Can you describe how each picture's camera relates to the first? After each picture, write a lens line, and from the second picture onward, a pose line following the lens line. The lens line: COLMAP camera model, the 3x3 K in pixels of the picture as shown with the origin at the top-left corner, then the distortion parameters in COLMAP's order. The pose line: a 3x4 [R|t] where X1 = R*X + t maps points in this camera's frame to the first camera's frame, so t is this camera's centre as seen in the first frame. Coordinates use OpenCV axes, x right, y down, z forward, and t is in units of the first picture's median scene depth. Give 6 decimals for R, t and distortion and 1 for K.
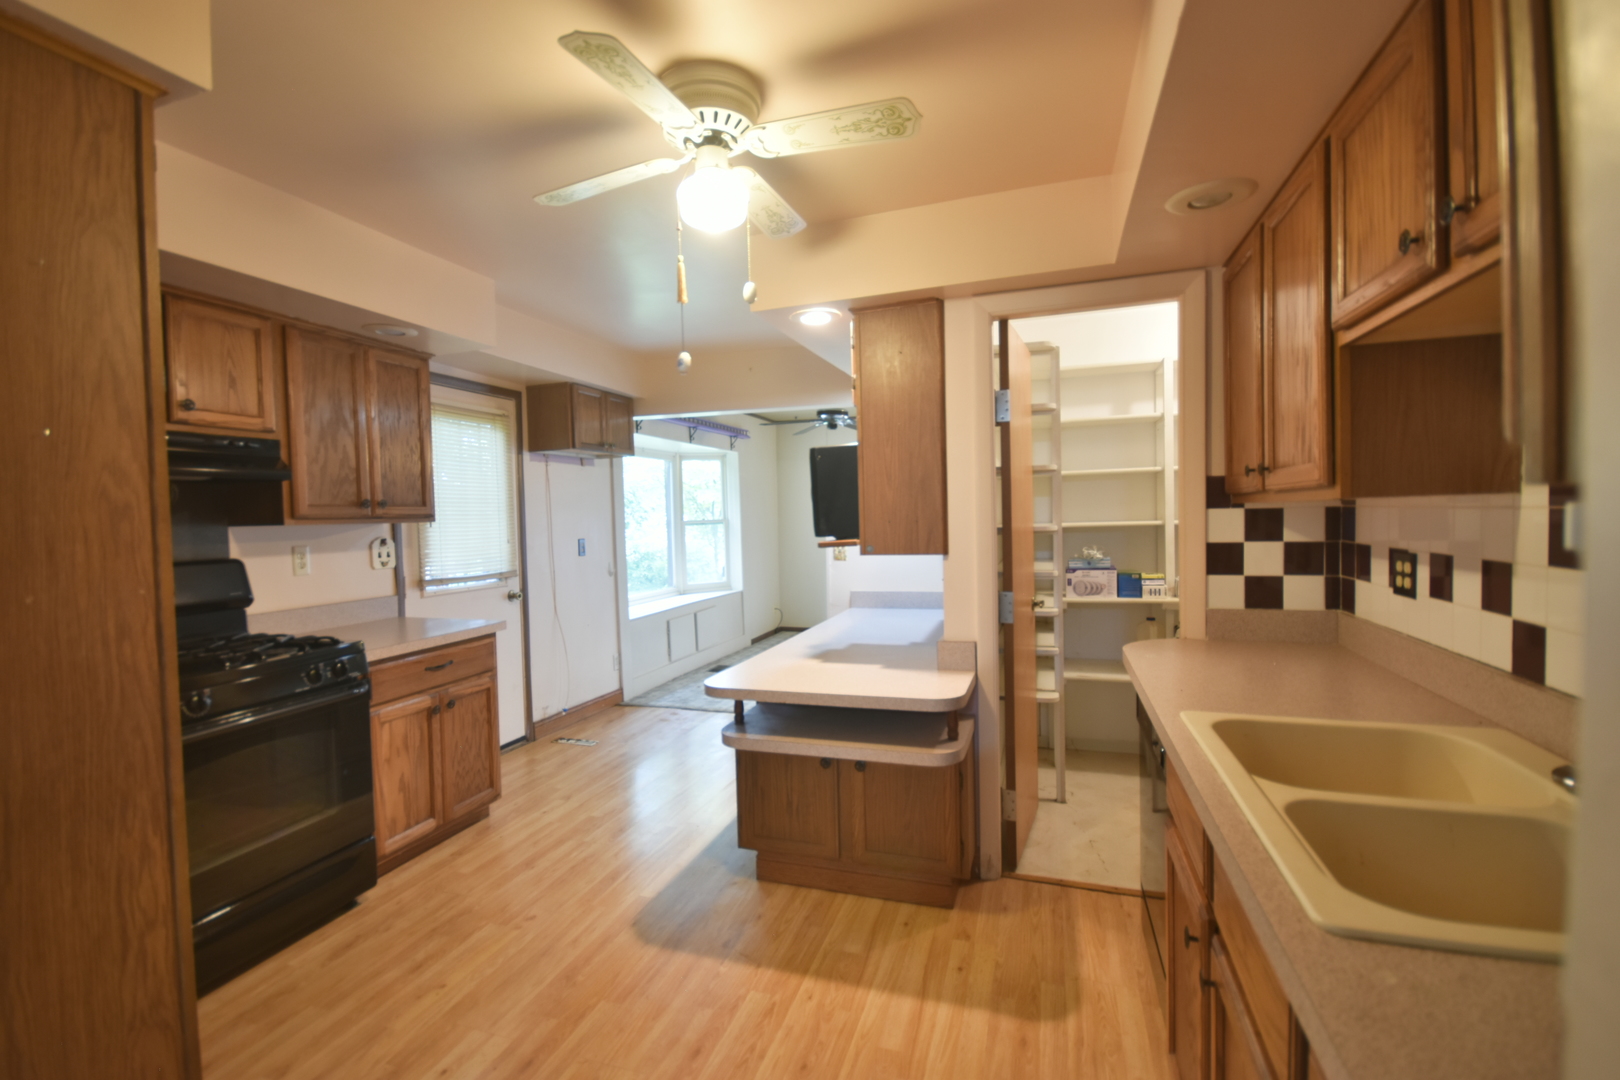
lens RADIAL K [[718.6, 0, 803.5], [0, 718.6, 536.3], [0, 0, 1]] dist [0.016185, -0.018385]
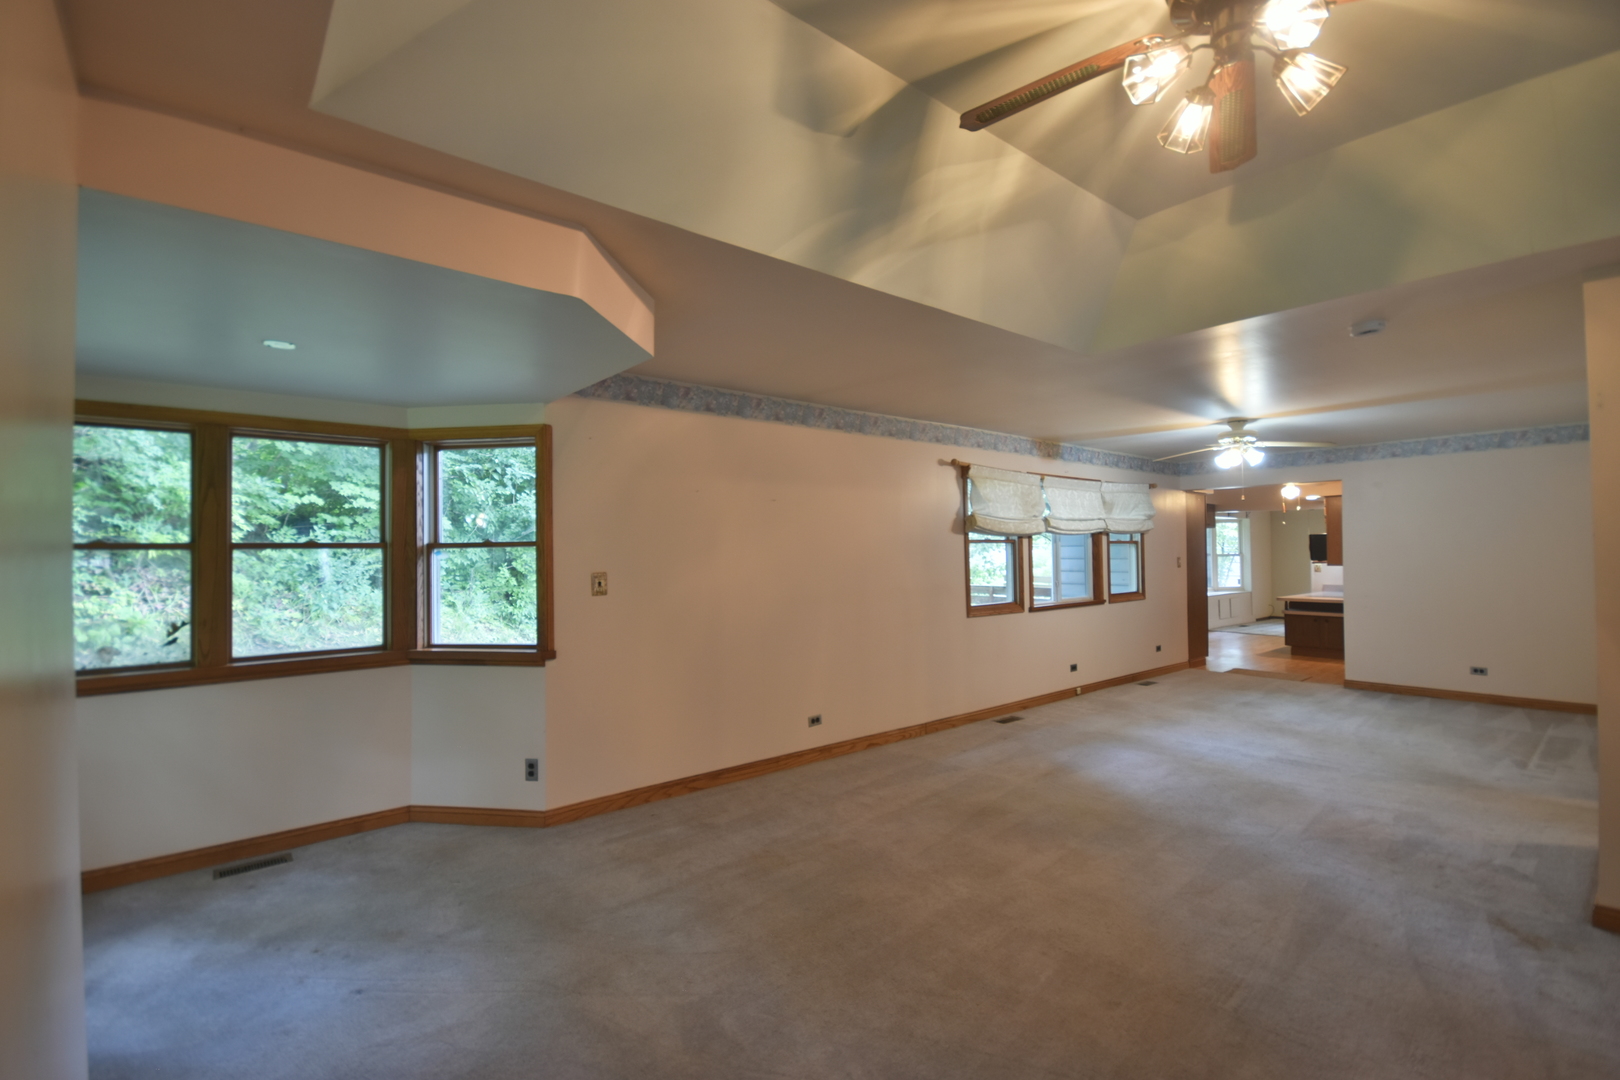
lens RADIAL K [[718.6, 0, 803.5], [0, 718.6, 536.3], [0, 0, 1]] dist [0.016185, -0.018385]
pose [[0.851673, 0.005823, -0.524041, -0.140132], [-0.027561, 0.999052, -0.033691, 0.040996], [0.523348, 0.043137, 0.851026, -1.848985]]
